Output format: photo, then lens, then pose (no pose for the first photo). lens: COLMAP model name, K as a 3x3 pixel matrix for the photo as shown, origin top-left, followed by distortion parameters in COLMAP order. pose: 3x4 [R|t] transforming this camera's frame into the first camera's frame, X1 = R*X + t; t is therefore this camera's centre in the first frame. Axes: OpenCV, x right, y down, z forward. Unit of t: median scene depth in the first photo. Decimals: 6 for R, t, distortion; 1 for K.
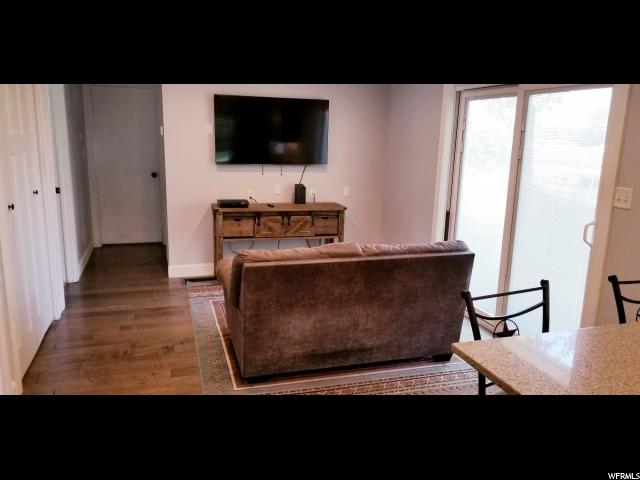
lens RADIAL K [[488.2, 0, 318.1], [0, 488.2, 238.3], [0, 0, 1]] dist [0.007618, 0.001913]
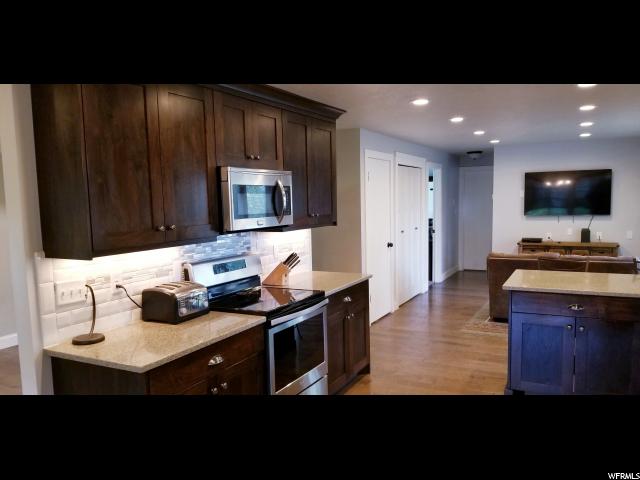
lens RADIAL K [[488.2, 0, 318.1], [0, 488.2, 238.3], [0, 0, 1]] dist [0.007618, 0.001913]
pose [[0.694174, 0.010428, -0.719732, 0.445367], [-0.105618, 0.990548, -0.087516, 0.123193], [0.712017, 0.136768, 0.688714, -0.528816]]
